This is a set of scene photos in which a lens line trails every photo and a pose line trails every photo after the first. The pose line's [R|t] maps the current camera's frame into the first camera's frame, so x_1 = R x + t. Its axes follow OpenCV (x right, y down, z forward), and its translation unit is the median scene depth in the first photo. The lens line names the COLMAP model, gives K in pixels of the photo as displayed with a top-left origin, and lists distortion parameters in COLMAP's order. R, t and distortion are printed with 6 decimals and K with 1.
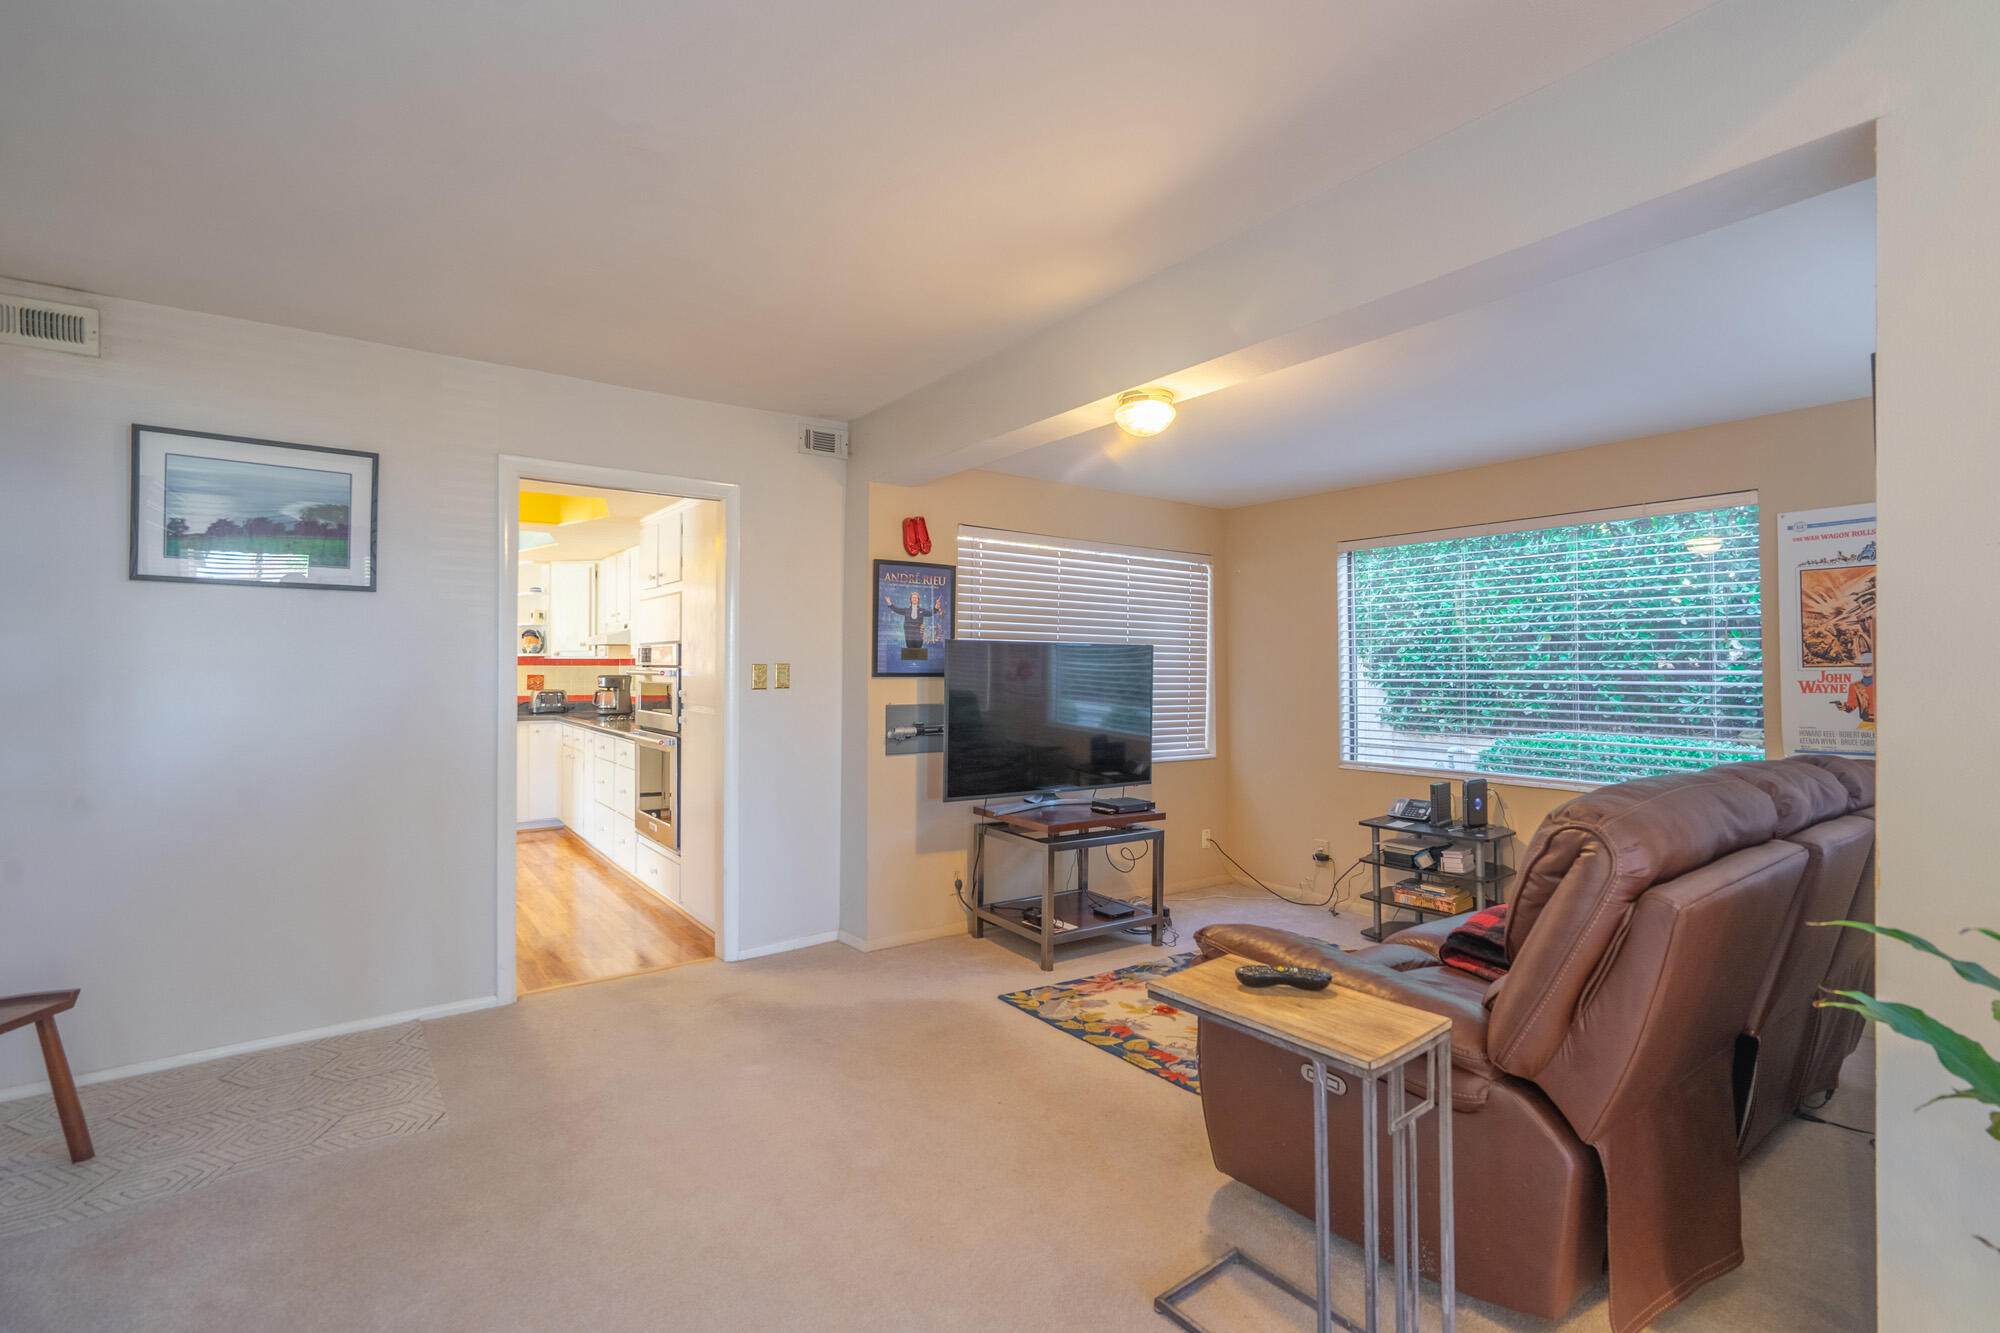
lens RADIAL K [[912.0, 0, 1000.9], [0, 912.0, 663.4], [0, 0, 1]] dist [-0.002848, 0.001840]
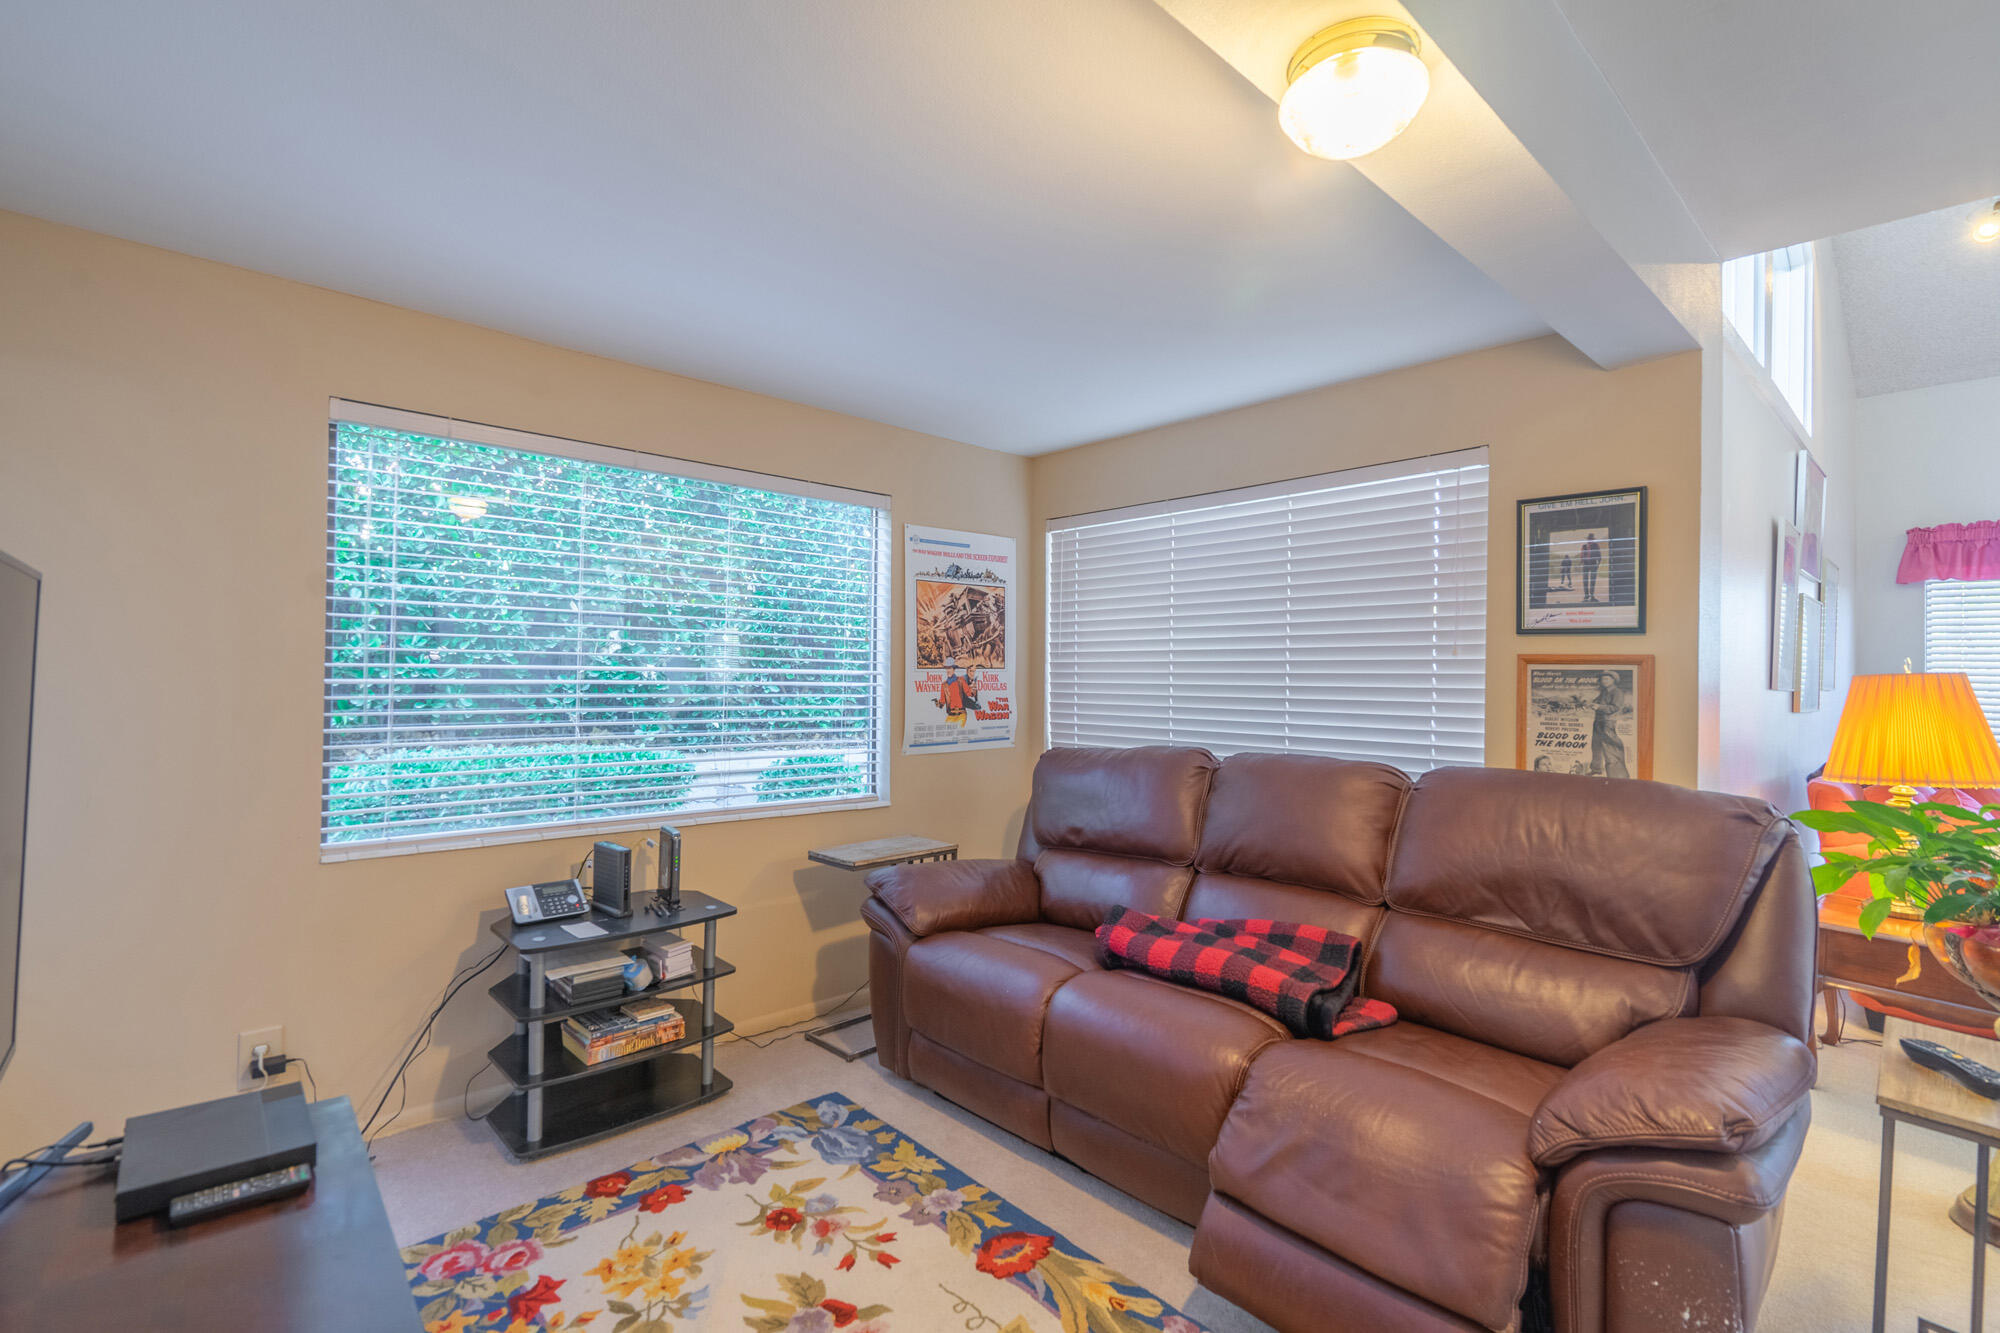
lens RADIAL K [[912.0, 0, 1002.5], [0, 912.0, 672.0], [0, 0, 1]] dist [-0.002848, 0.001840]
pose [[-0.109541, -0.005076, 0.993969, -0.218201], [-0.025922, 0.999661, 0.002248, 0.003205], [-0.993644, -0.025519, -0.109635, 1.027205]]
